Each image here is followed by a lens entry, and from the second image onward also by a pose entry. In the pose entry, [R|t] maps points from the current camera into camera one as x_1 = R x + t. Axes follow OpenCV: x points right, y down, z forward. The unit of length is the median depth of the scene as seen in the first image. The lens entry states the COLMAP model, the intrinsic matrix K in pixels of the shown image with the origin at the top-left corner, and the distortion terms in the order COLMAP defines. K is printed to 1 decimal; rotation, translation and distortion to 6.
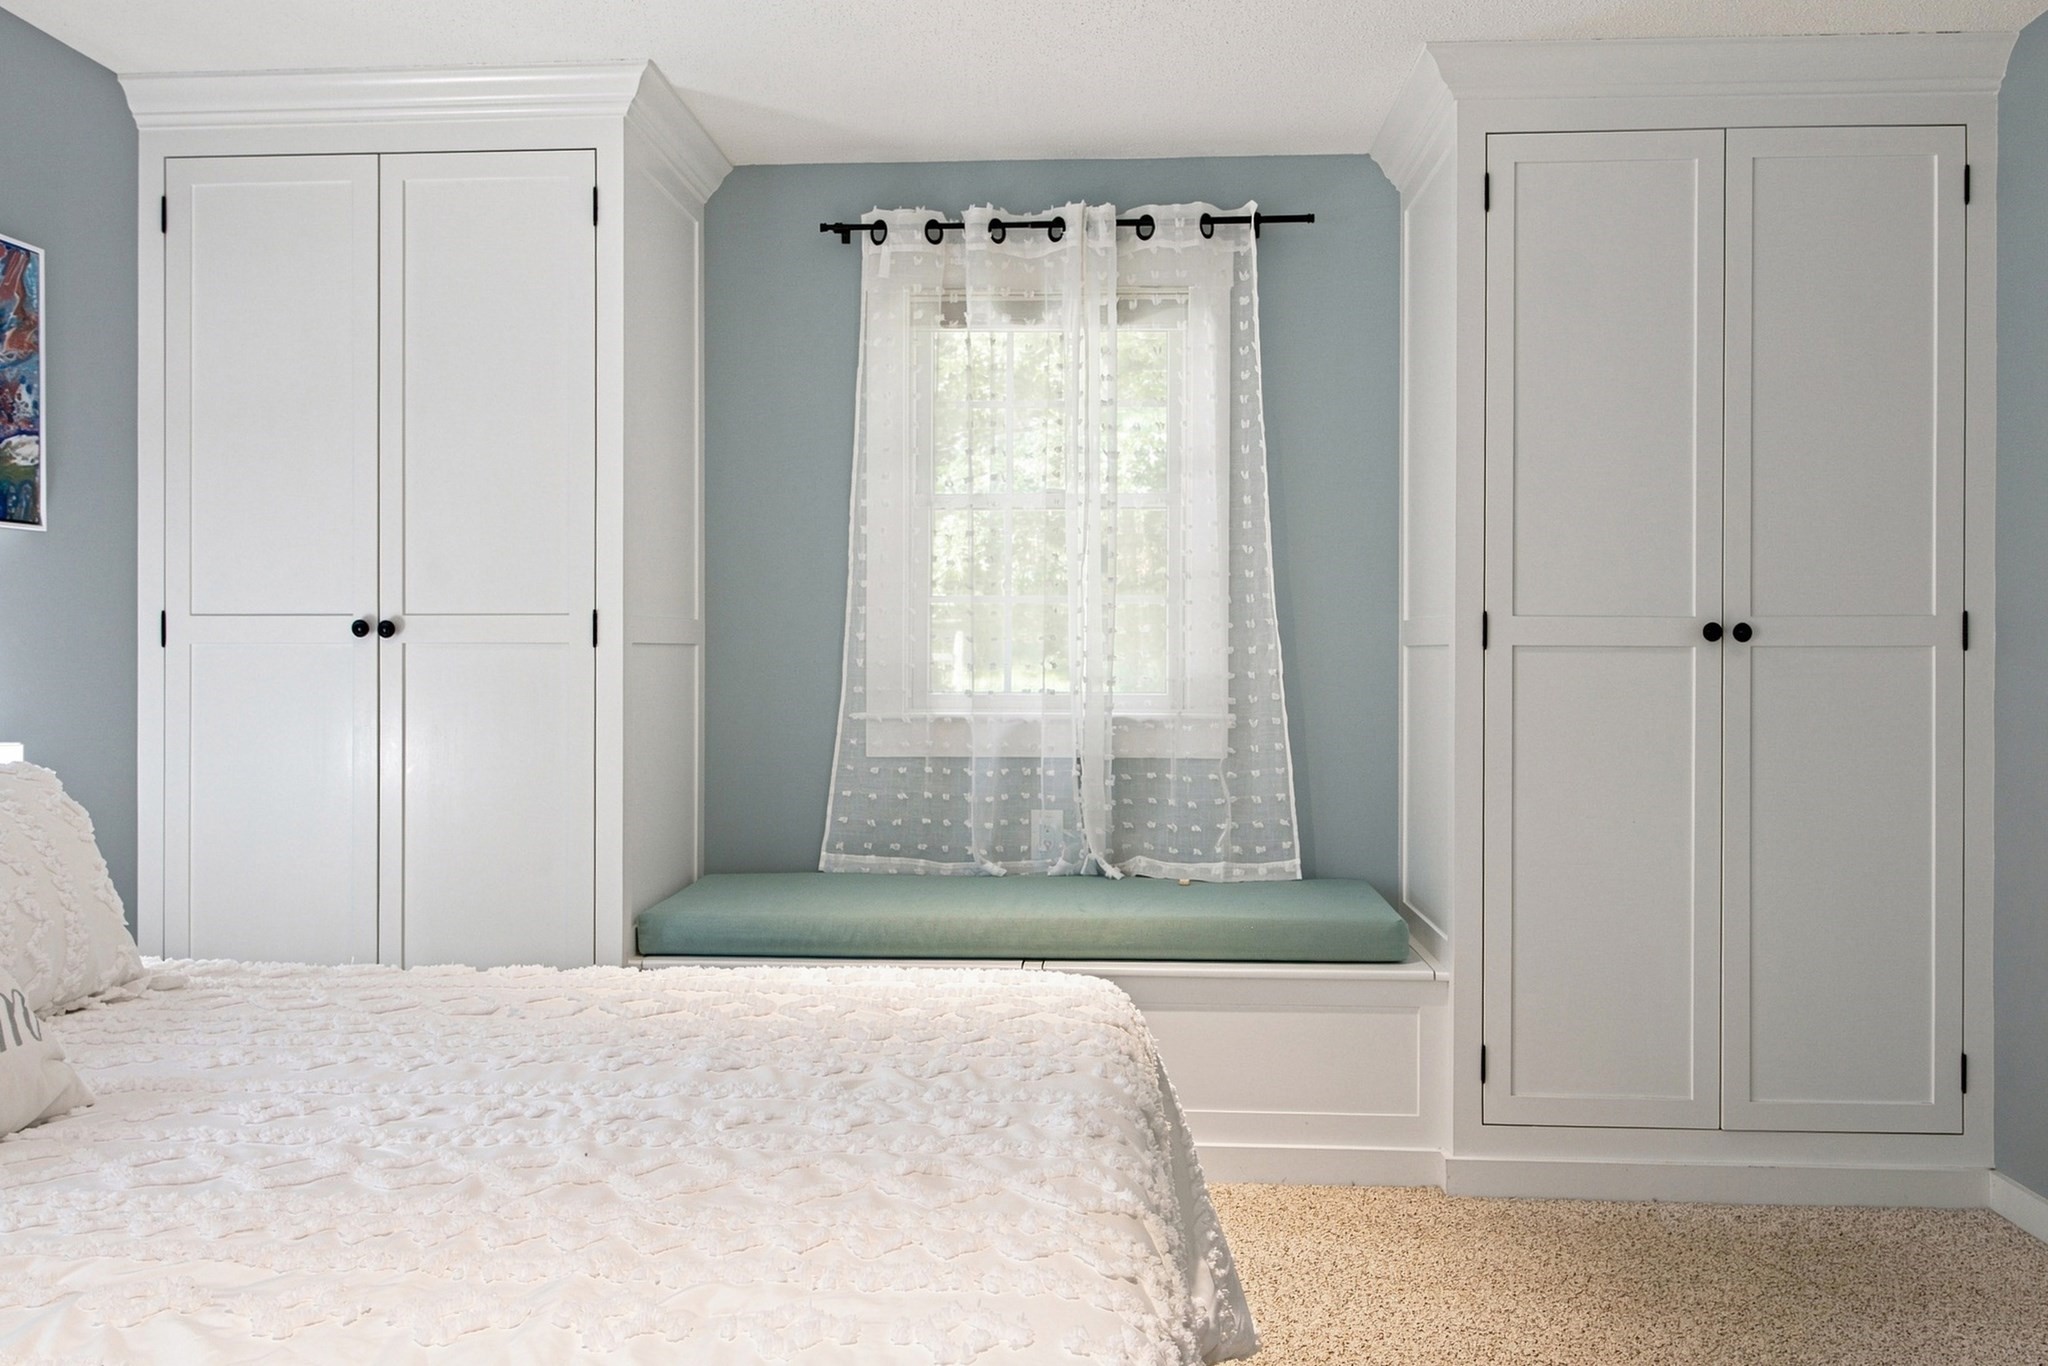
lens RADIAL K [[1593.3, 0, 1024.3], [0, 1593.3, 668.2], [0, 0, 1]] dist [0.004893, 0.000361]
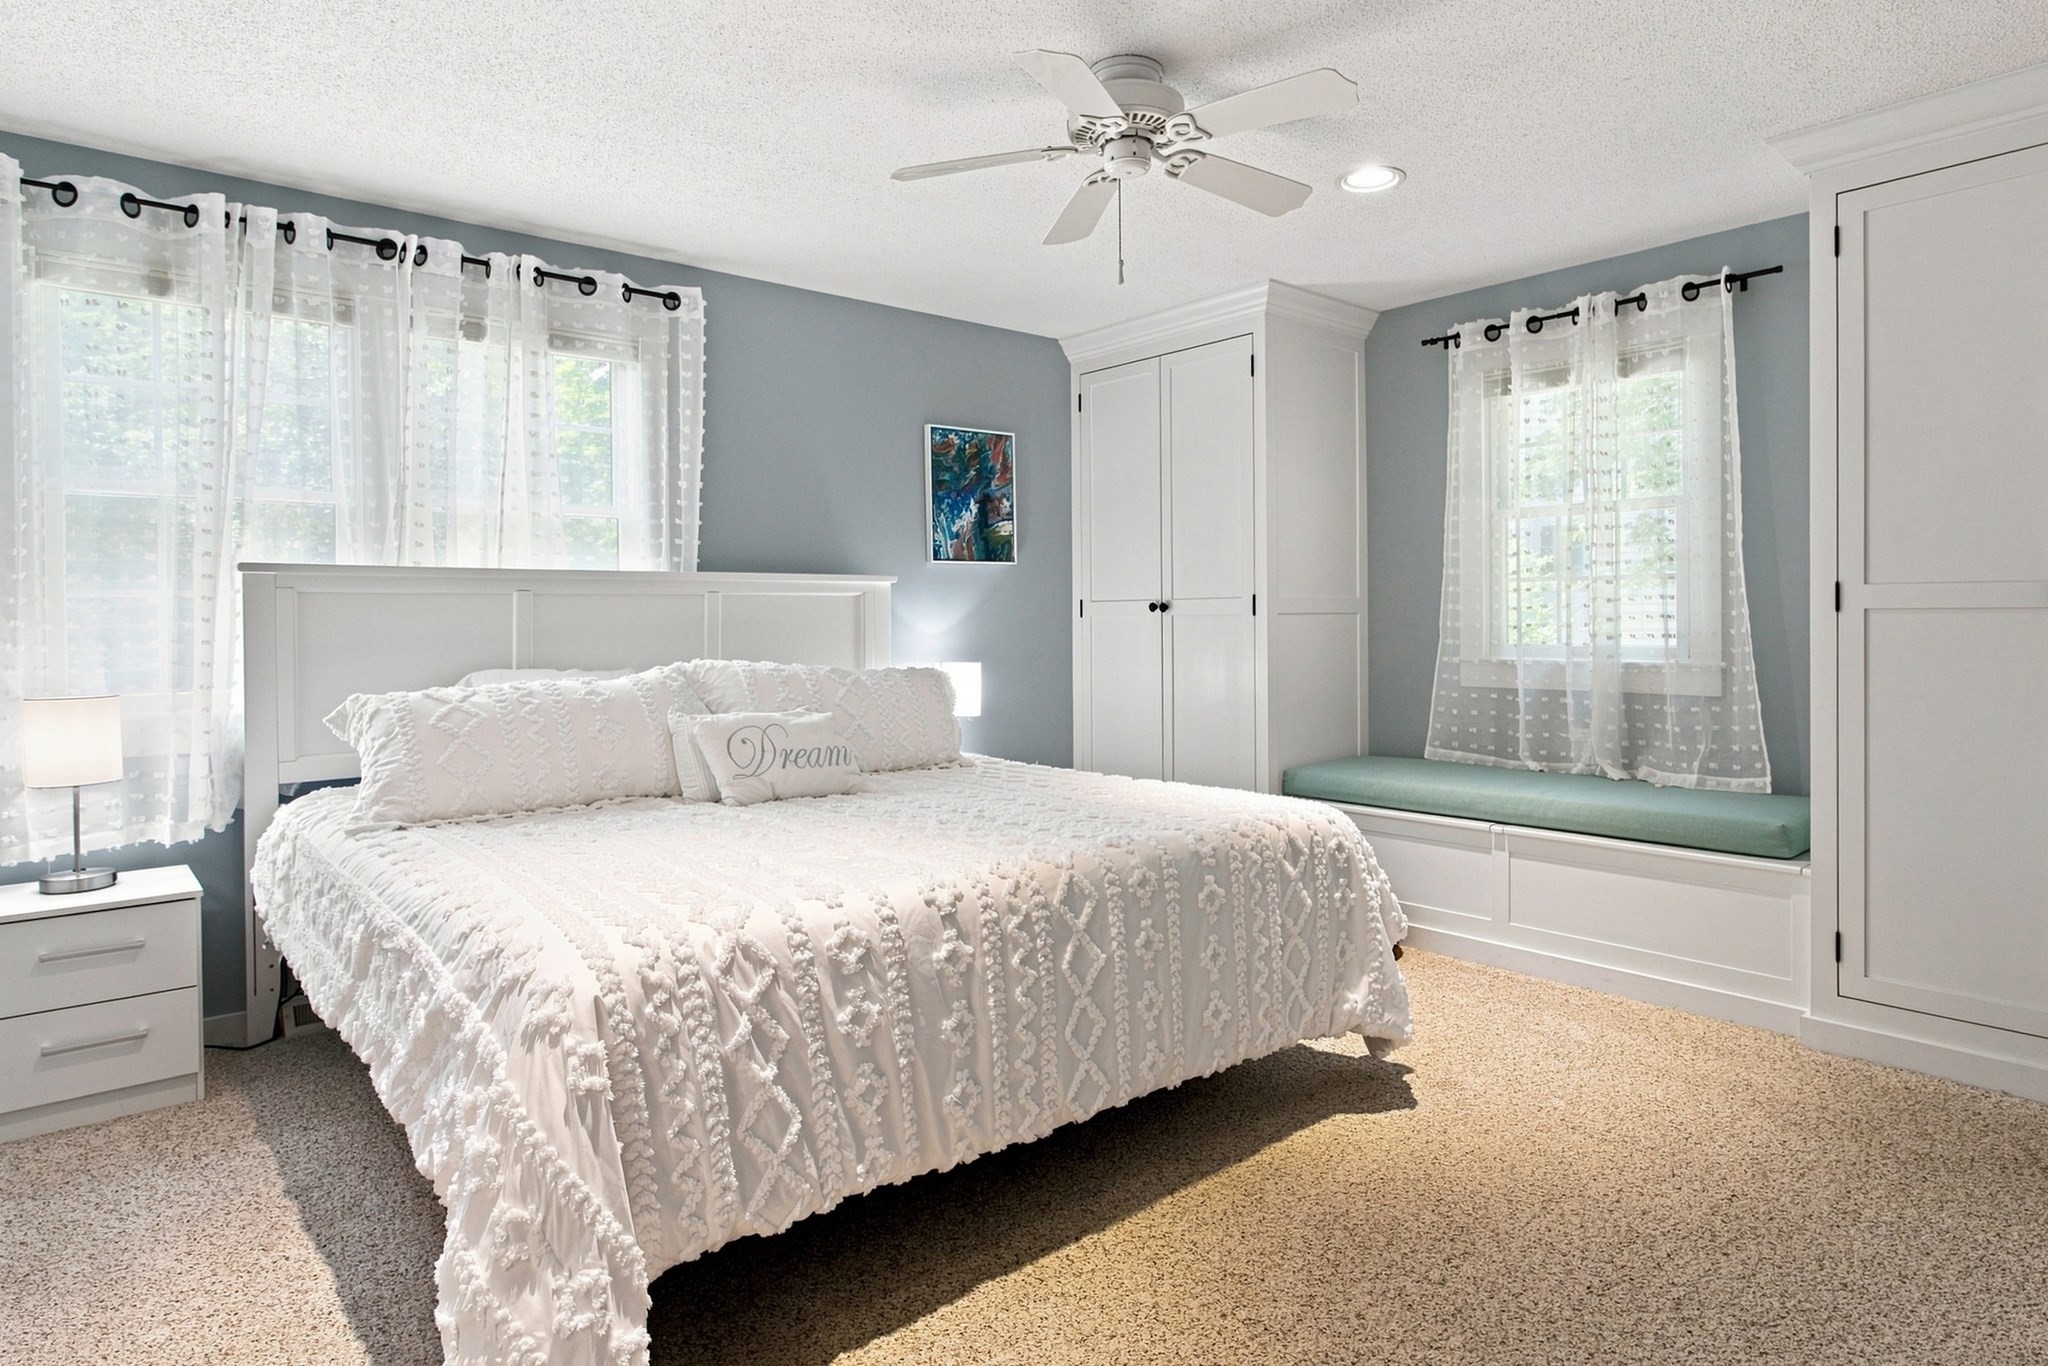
lens RADIAL K [[1150.4, 0, 1017.2], [0, 1150.4, 642.1], [0, 0, 1]] dist [-0.002876, -0.000468]
pose [[0.695903, 0.007538, -0.718097, 0.410558], [0.001553, 0.999927, 0.012001, -0.000016], [0.718134, -0.009467, 0.695840, -0.064435]]
